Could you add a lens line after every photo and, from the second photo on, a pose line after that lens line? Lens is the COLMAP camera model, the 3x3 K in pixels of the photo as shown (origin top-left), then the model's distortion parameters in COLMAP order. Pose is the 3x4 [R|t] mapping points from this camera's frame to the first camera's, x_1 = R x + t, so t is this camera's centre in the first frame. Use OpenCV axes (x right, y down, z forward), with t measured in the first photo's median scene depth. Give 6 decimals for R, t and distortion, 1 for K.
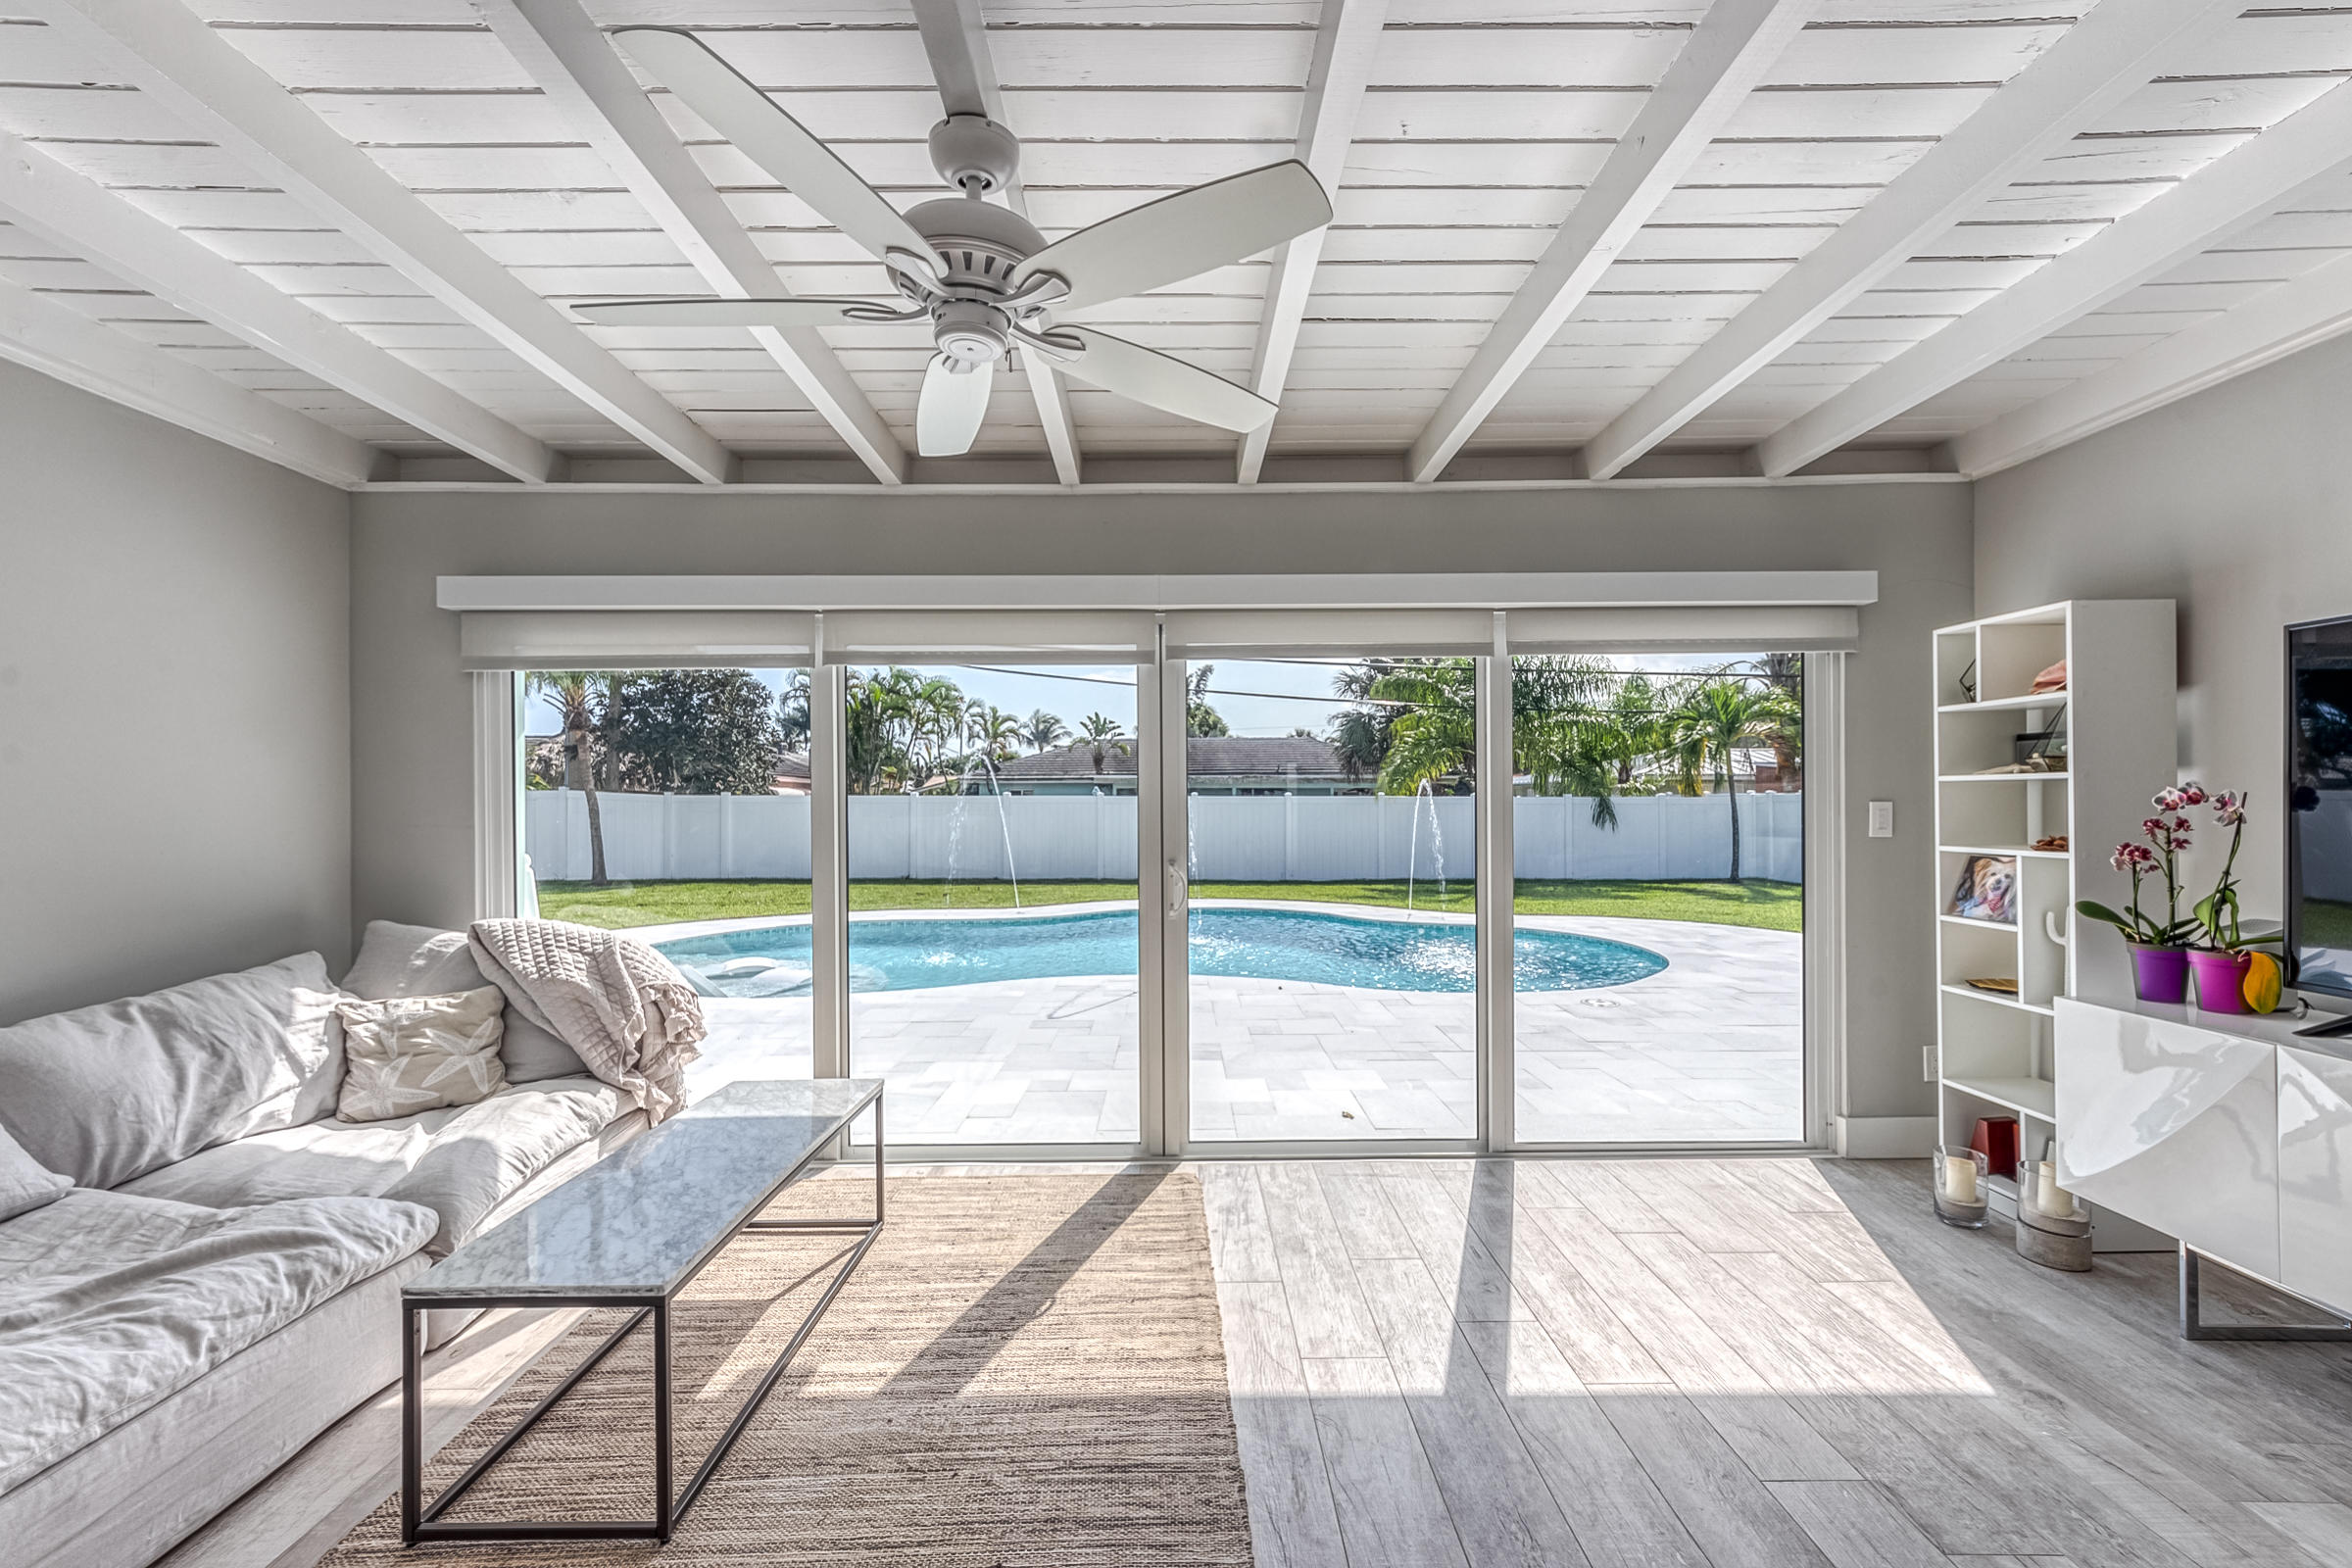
lens RADIAL K [[954.9, 0, 1176.0], [0, 954.9, 818.3], [0, 0, 1]] dist [0.002044, 0.000265]
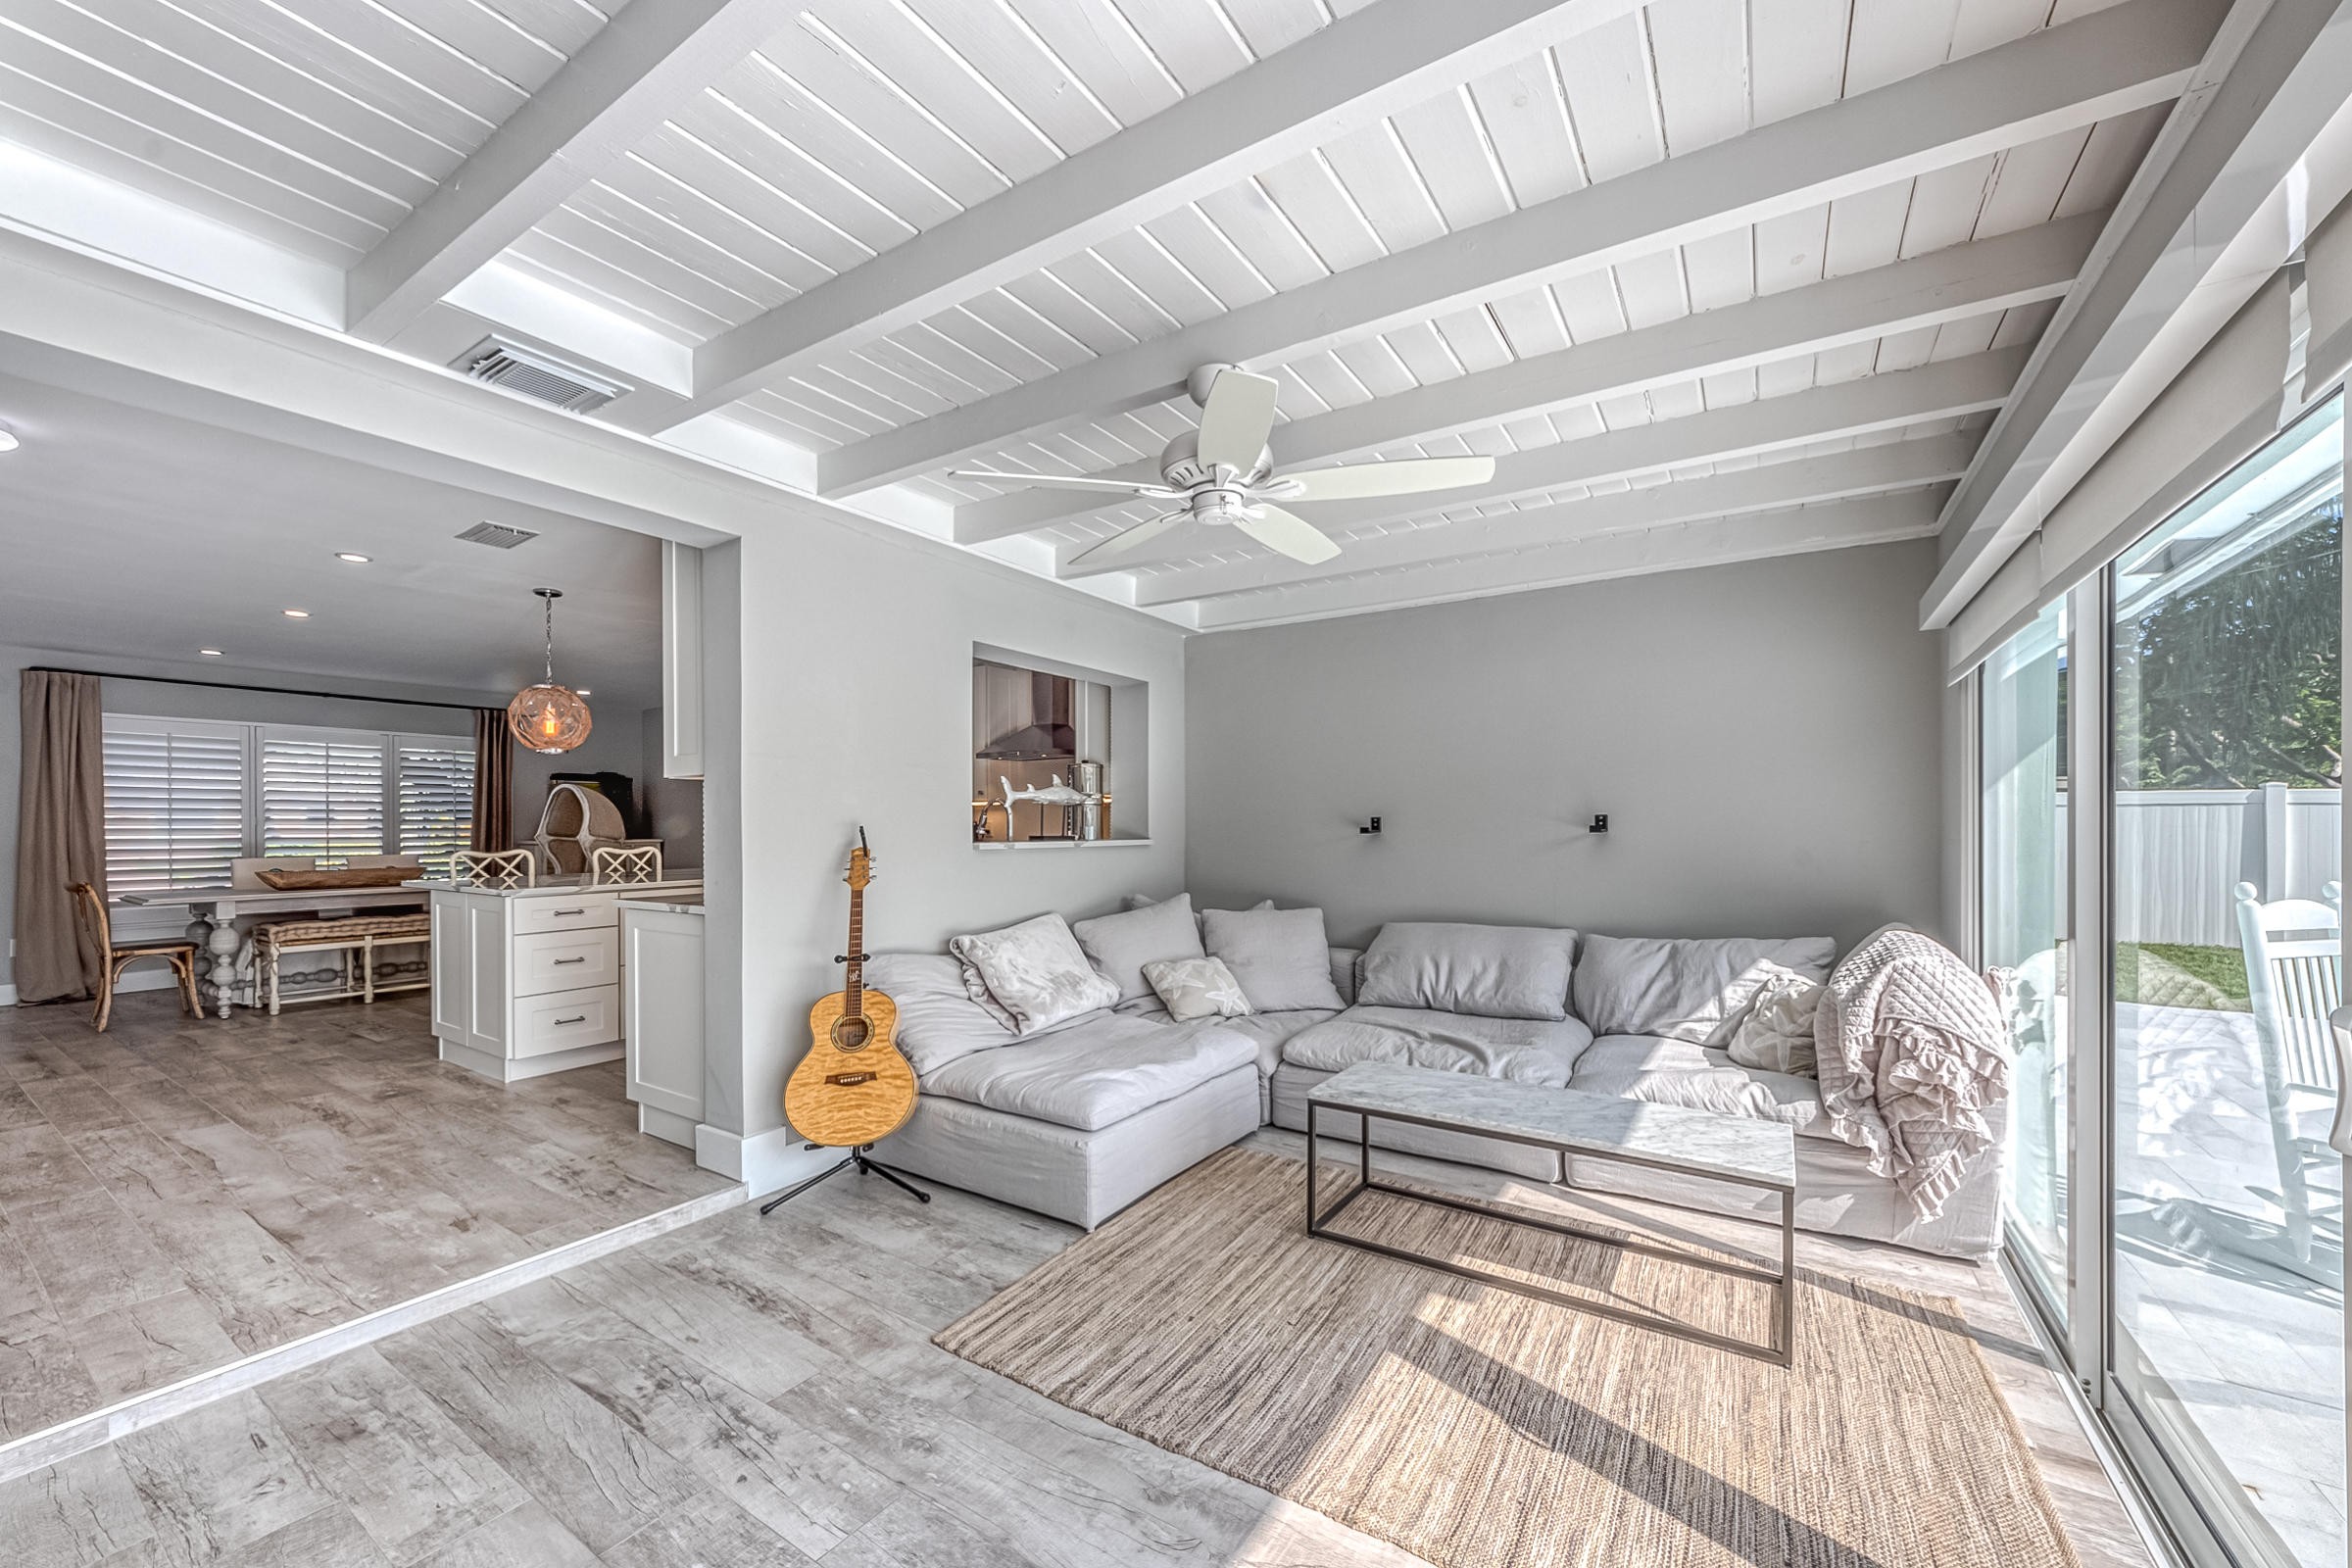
lens RADIAL K [[894.8, 0, 1179.3], [0, 894.8, 829.9], [0, 0, 1]] dist [0.001365, -0.000126]
pose [[-0.558419, 0.010510, -0.829492, 0.537113], [-0.005613, 0.999849, 0.016448, -0.015157], [0.829540, 0.013841, -0.558276, 0.944061]]
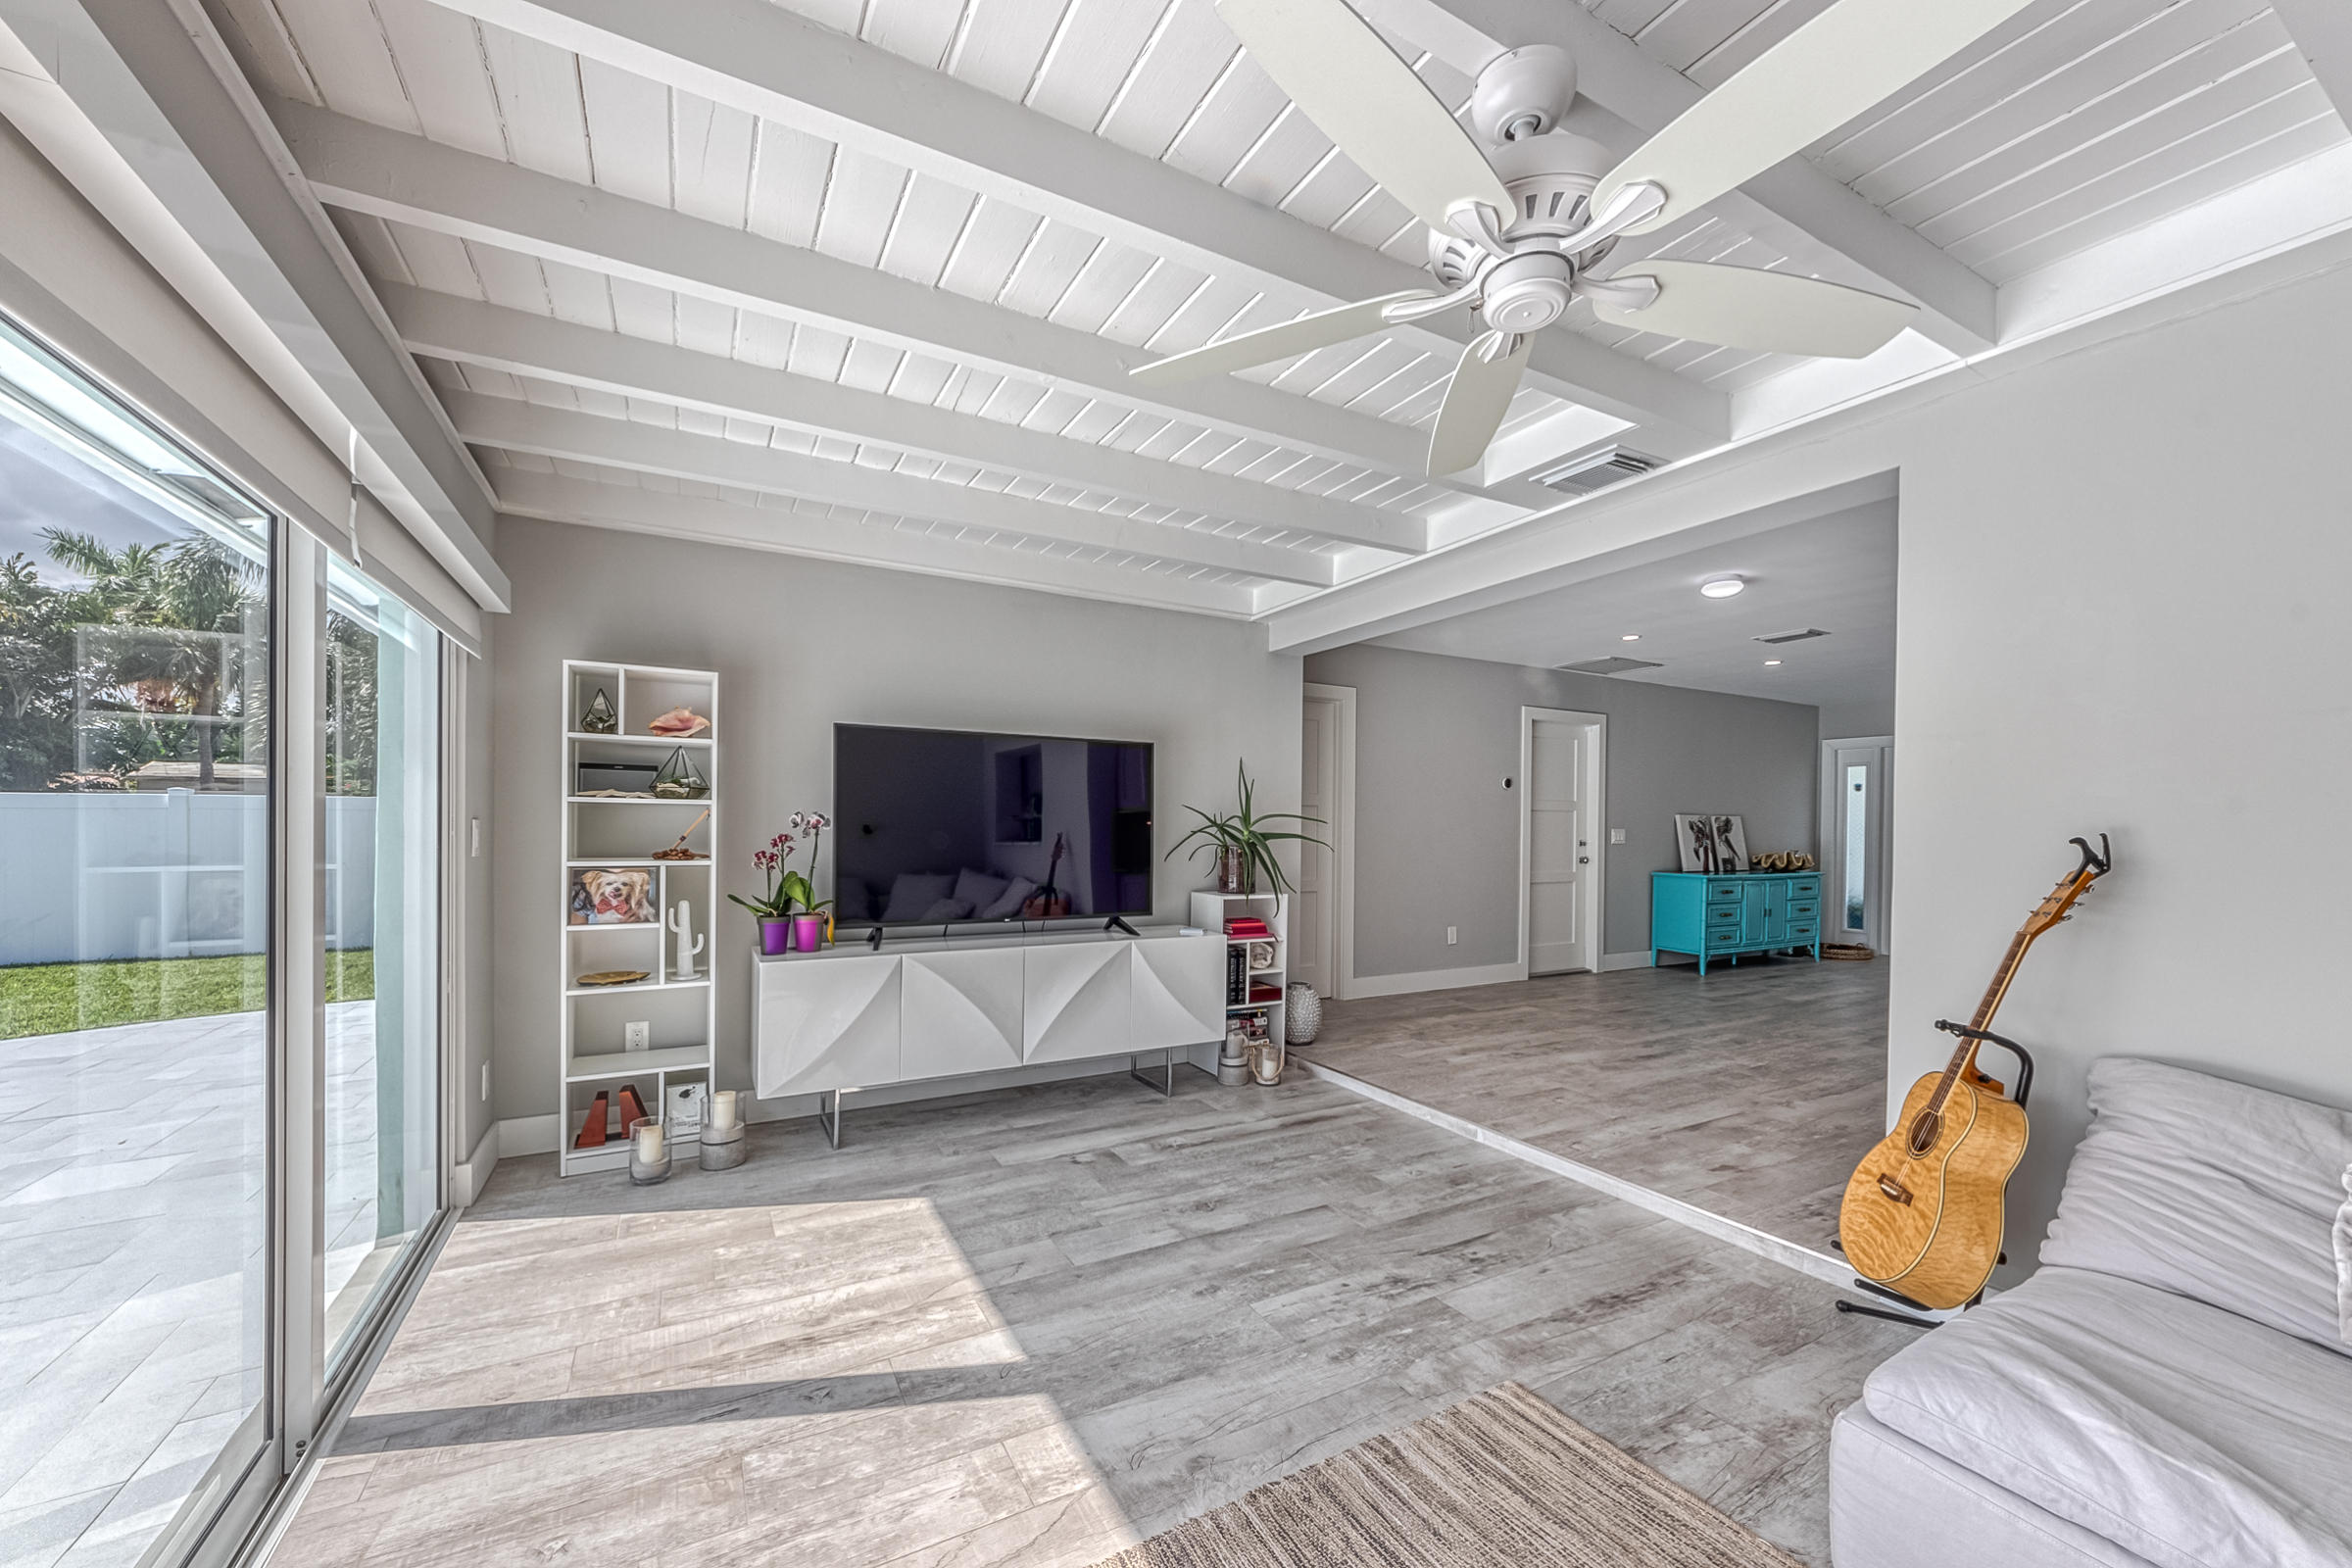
lens RADIAL K [[894.8, 0, 1179.3], [0, 894.8, 829.9], [0, 0, 1]] dist [0.001365, -0.000126]
pose [[-0.473152, -0.003087, 0.880975, -0.436595], [0.005818, 0.999961, 0.006628, -0.009892], [-0.880962, 0.008262, -0.473116, 0.913100]]
